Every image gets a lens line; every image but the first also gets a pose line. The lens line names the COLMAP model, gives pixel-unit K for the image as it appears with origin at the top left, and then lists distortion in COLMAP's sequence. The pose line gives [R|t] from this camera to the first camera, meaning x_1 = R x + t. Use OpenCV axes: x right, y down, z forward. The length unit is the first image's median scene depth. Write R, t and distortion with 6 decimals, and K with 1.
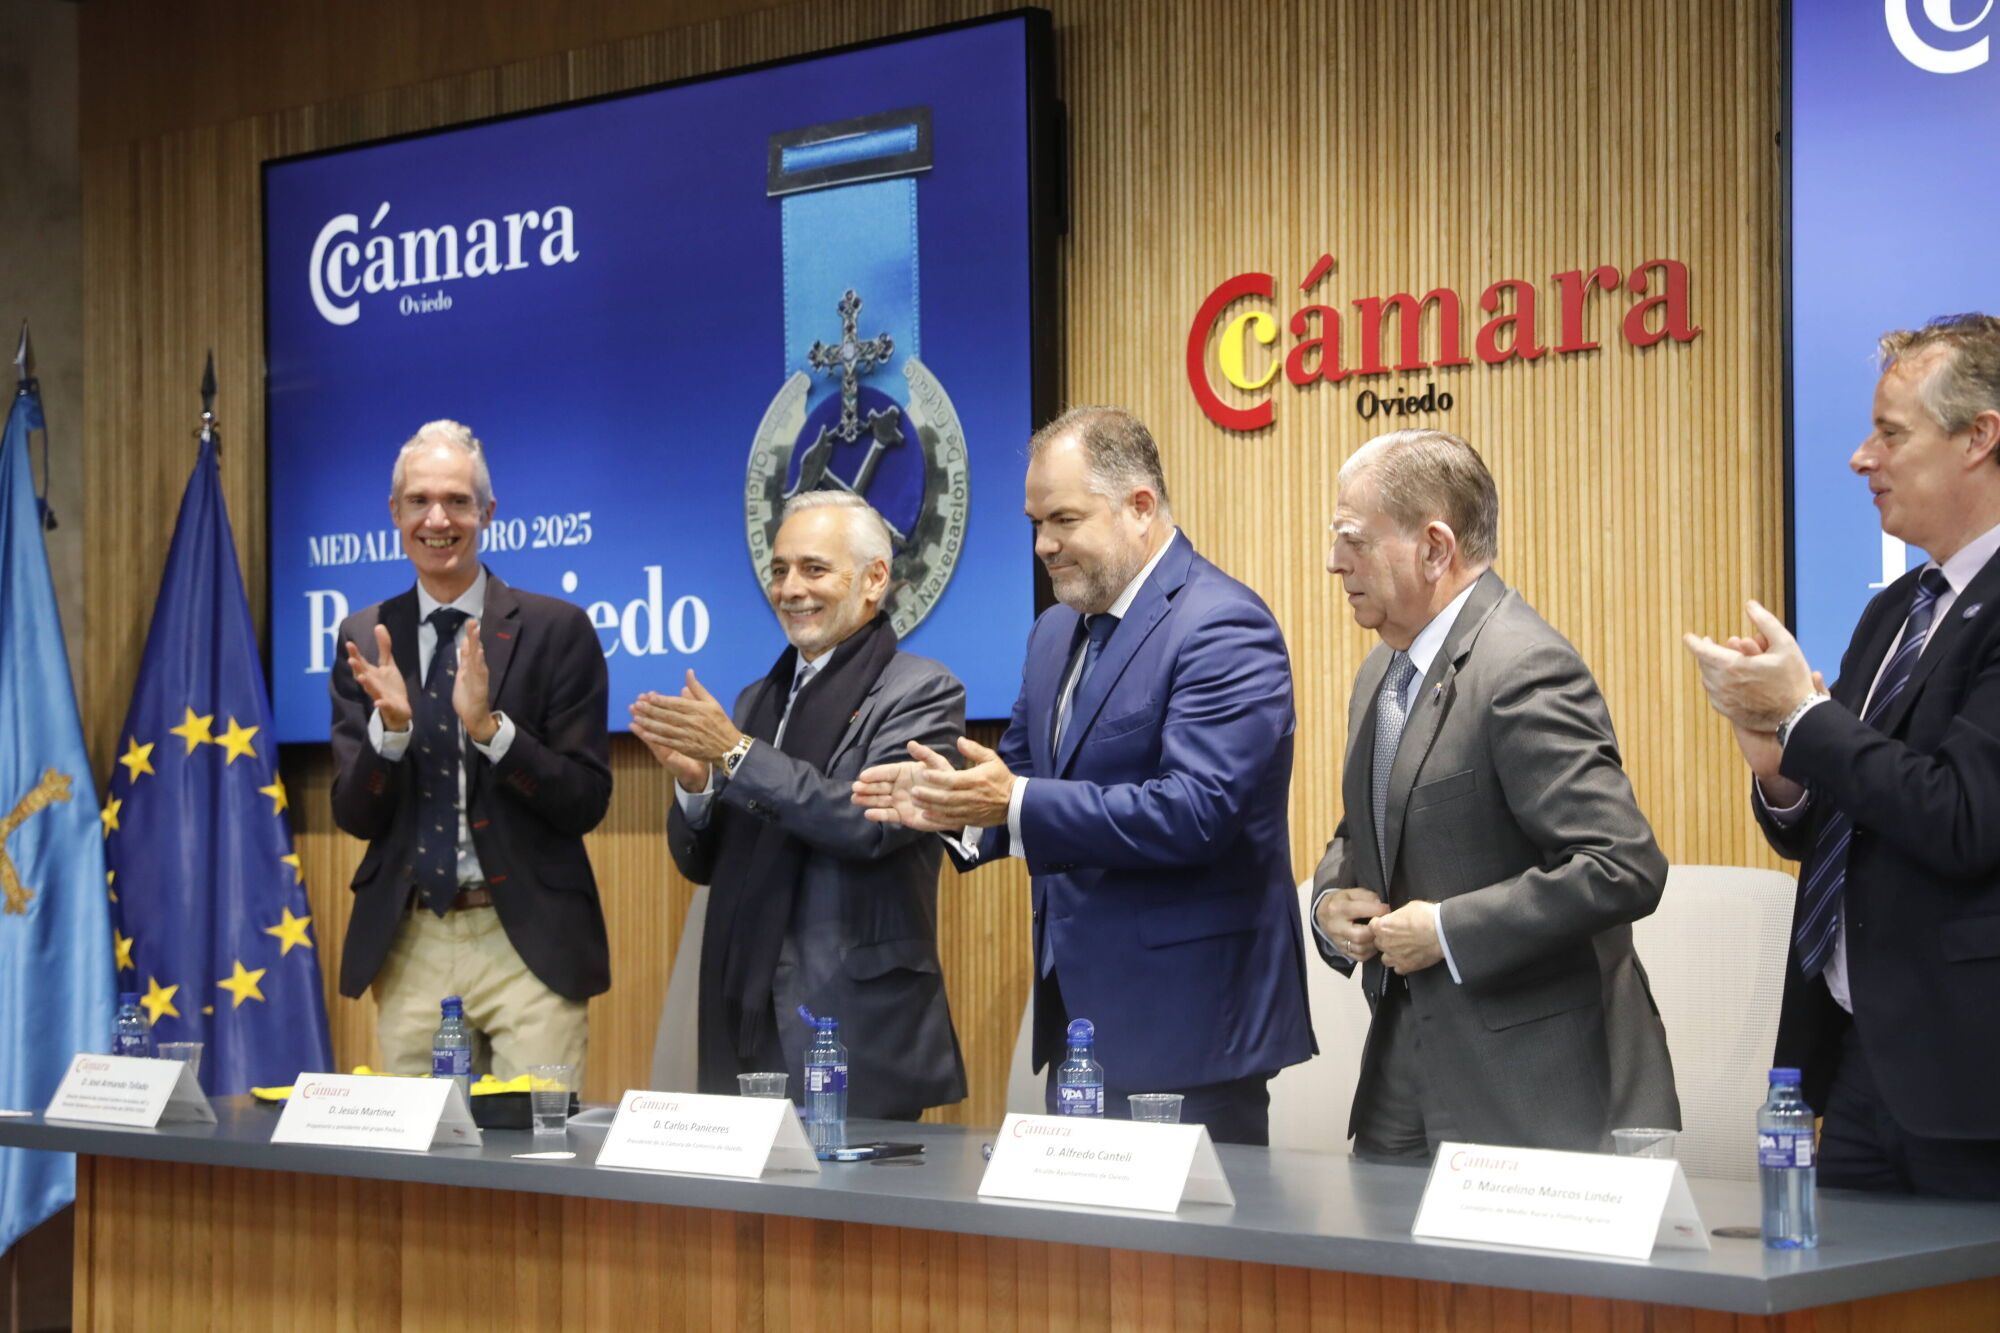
lens RADIAL K [[3632.6, 0, 953.6], [0, 3632.6, 694.4], [0, 0, 1]] dist [0.186921, 0.004088]
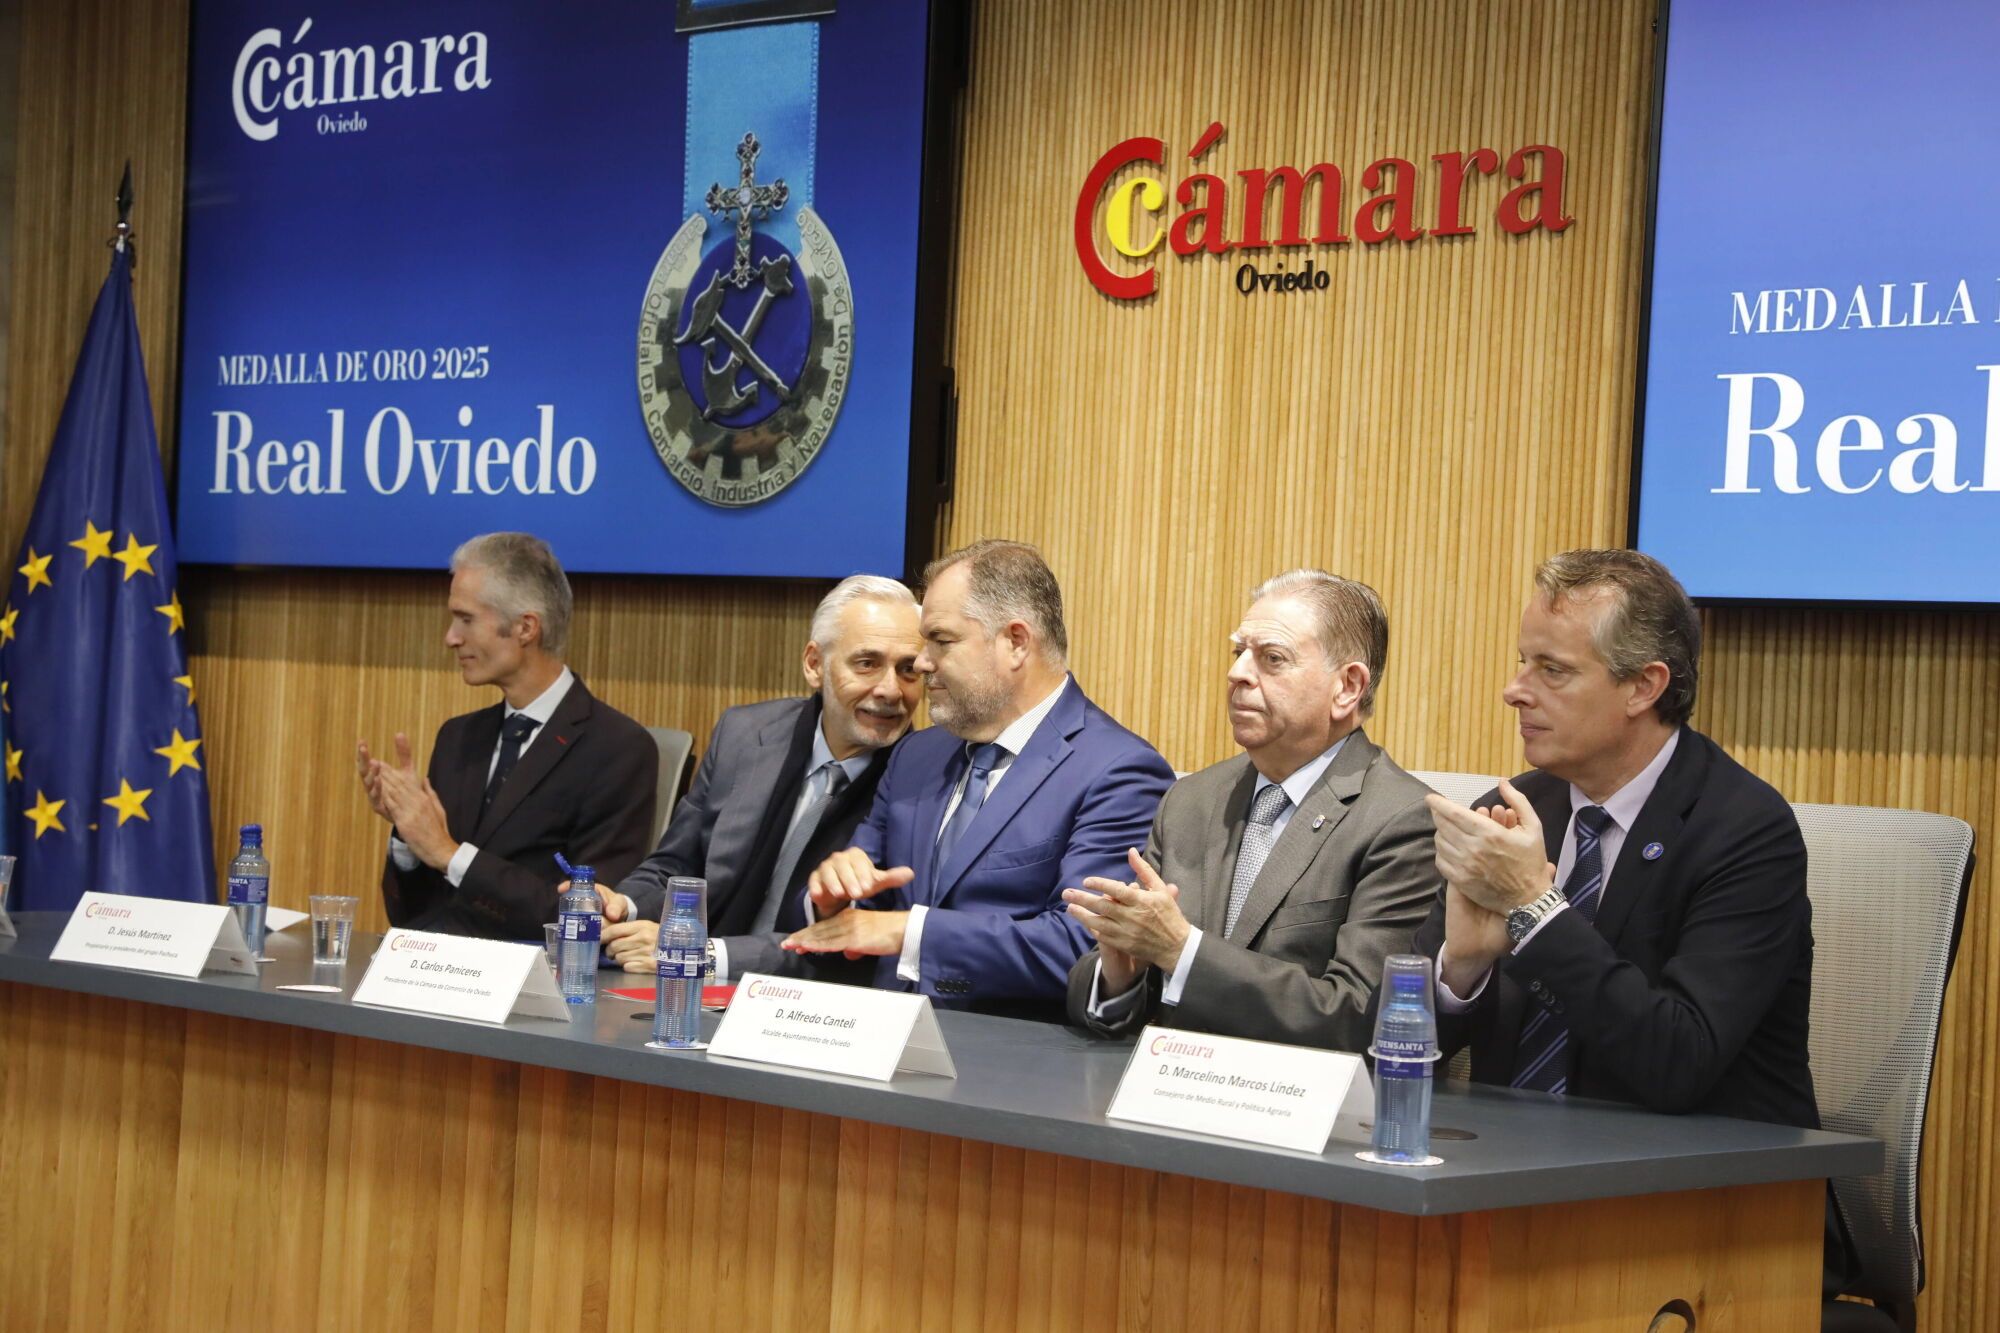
lens RADIAL K [[3632.6, 0, 953.6], [0, 3632.6, 694.4], [0, 0, 1]] dist [0.186921, 0.004088]
pose [[0.998122, 0.058564, -0.017941, 0.054545], [-0.057875, 0.997646, 0.036793, 0.000389], [0.020053, -0.035685, 0.999162, 0.014155]]
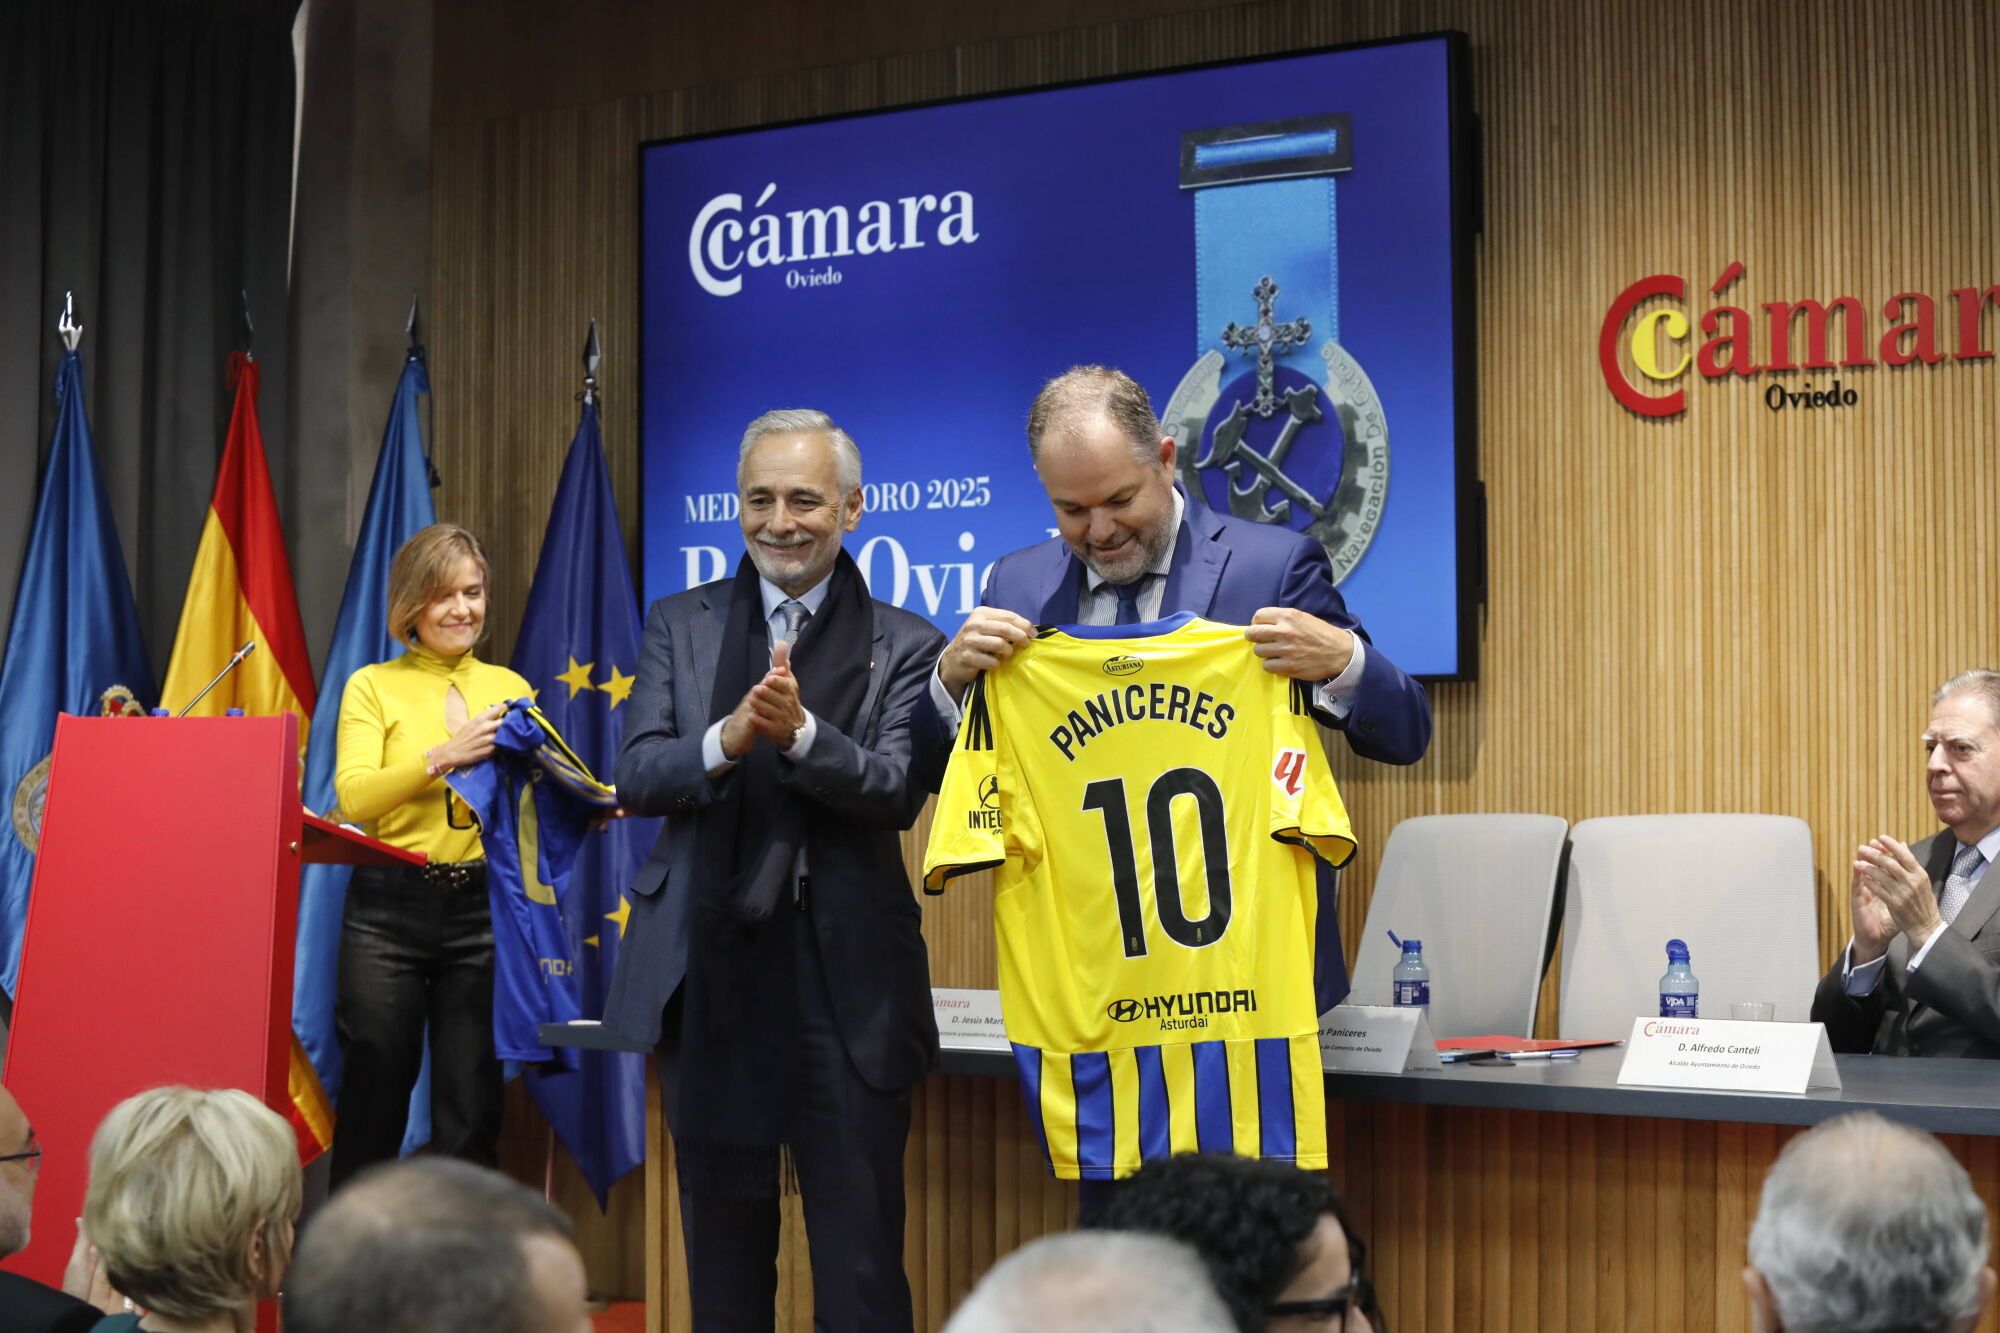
lens RADIAL K [[3905.8, 0, 998.7], [0, 3905.8, 721.9], [0, 0, 1]] dist [-0.312148, 0.340775]
pose [[0.999305, 0.006713, 0.036673, -0.154158], [-0.007567, 0.999702, 0.023196, -0.005278], [-0.036506, -0.023458, 0.999058, -0.157823]]
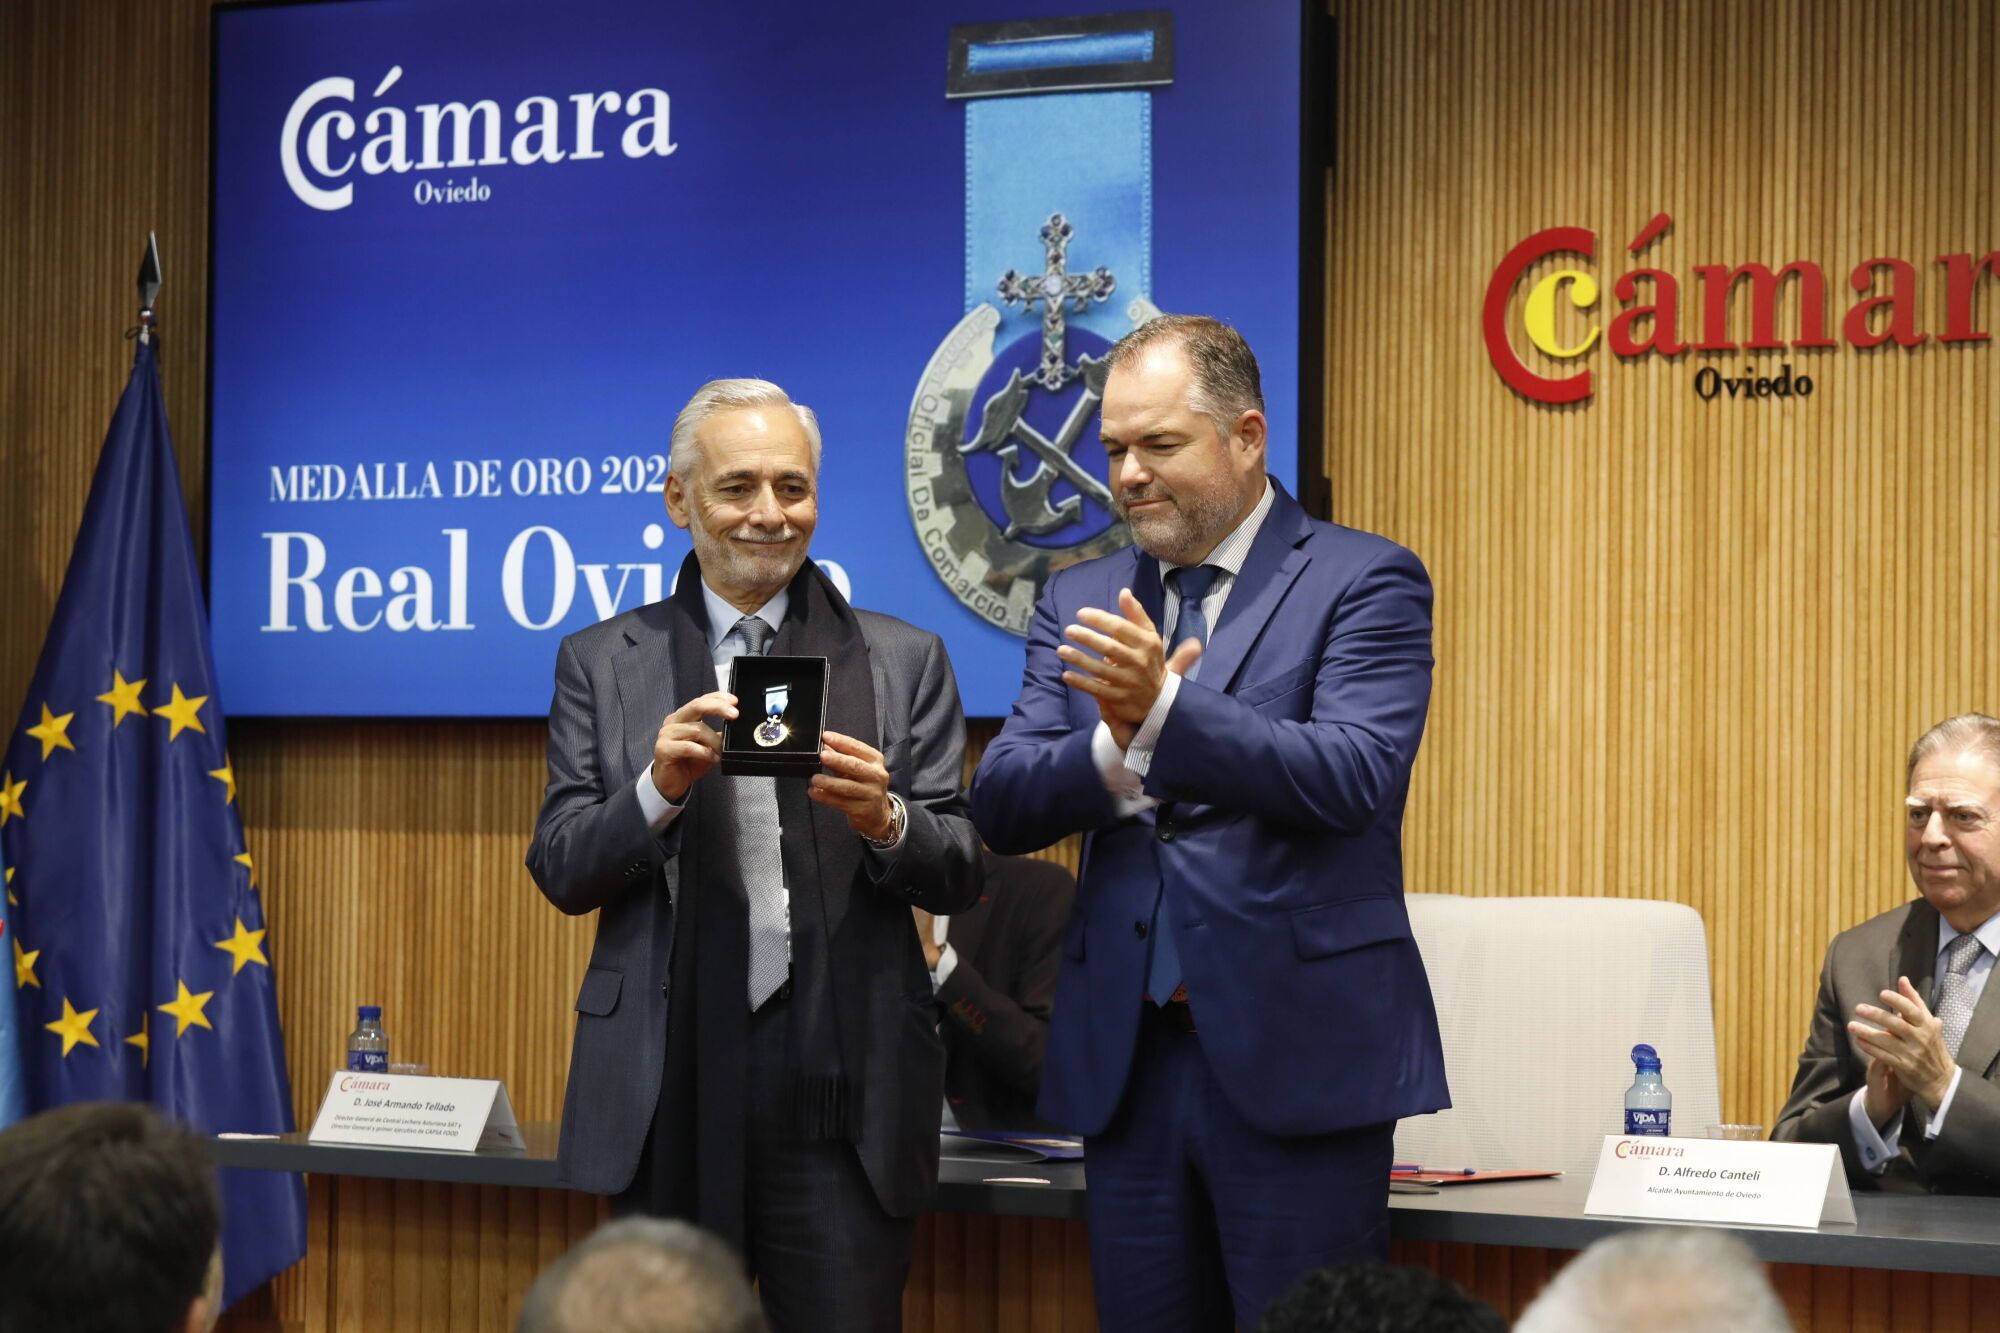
lens RADIAL K [[5458.9, 0, 1000.3], [0, 5458.9, 718.8], [0, 0, 1]] dist [-0.119580, 2.256949]
pose [[0.987781, 0.026392, 0.153600, -0.244615], [-0.028654, 0.999511, 0.012531, -0.007760], [-0.153194, -0.016779, 0.988054, -0.284070]]
